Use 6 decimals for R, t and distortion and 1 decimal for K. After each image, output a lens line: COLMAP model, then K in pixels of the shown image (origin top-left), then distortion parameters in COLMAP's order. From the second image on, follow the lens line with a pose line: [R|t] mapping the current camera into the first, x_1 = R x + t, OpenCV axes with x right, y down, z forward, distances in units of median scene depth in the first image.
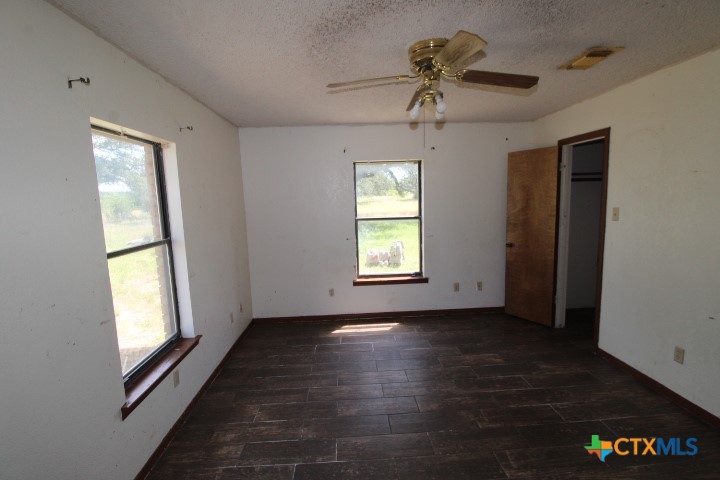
lens RADIAL K [[343.5, 0, 361.0], [0, 343.5, 241.3], [0, 0, 1]] dist [-0.002162, -0.010790]
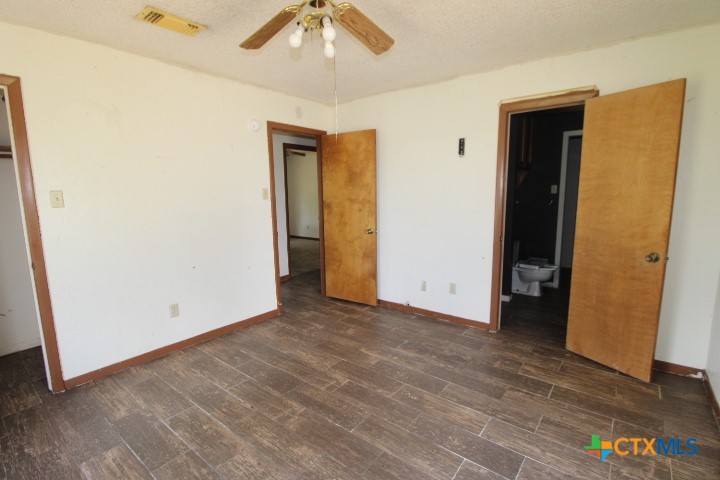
lens RADIAL K [[343.5, 0, 362.4], [0, 343.5, 240.1], [0, 0, 1]] dist [-0.002162, -0.010790]
pose [[-0.754638, -0.052106, 0.654069, -0.221044], [0.122829, 0.968001, 0.218831, -0.057110], [-0.644542, 0.245476, -0.724091, 0.889486]]
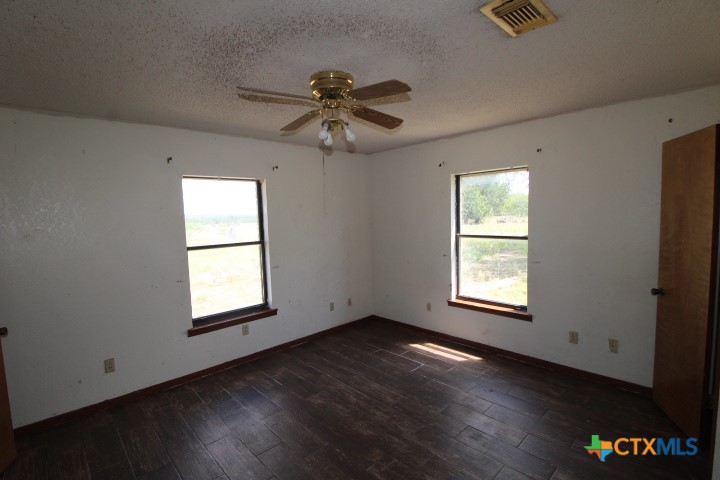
lens RADIAL K [[343.5, 0, 362.5], [0, 343.5, 242.6], [0, 0, 1]] dist [-0.002162, -0.010790]
pose [[0.656763, 0.074247, -0.750433, 0.595555], [-0.088225, 0.995872, 0.021318, -0.047878], [0.748918, 0.052206, 0.660603, 0.215305]]
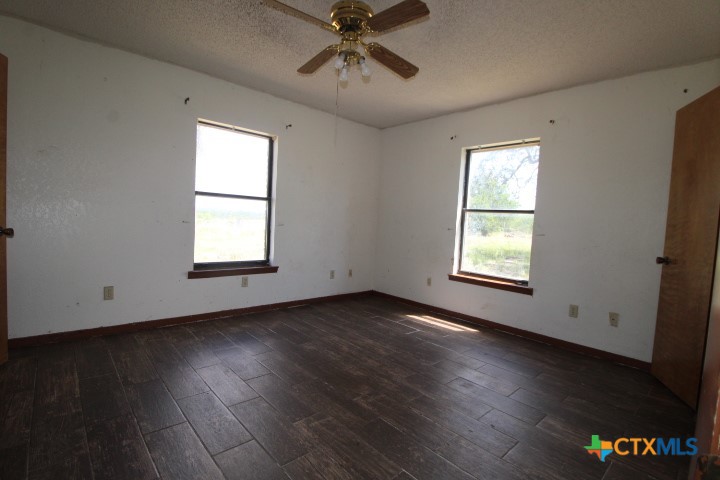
lens RADIAL K [[343.5, 0, 361.9], [0, 343.5, 241.6], [0, 0, 1]] dist [-0.002162, -0.010790]
pose [[0.634968, 0.111967, -0.764381, 0.611779], [-0.172414, 0.985024, 0.001063, 0.077074], [0.753053, 0.131115, 0.644764, 0.228128]]
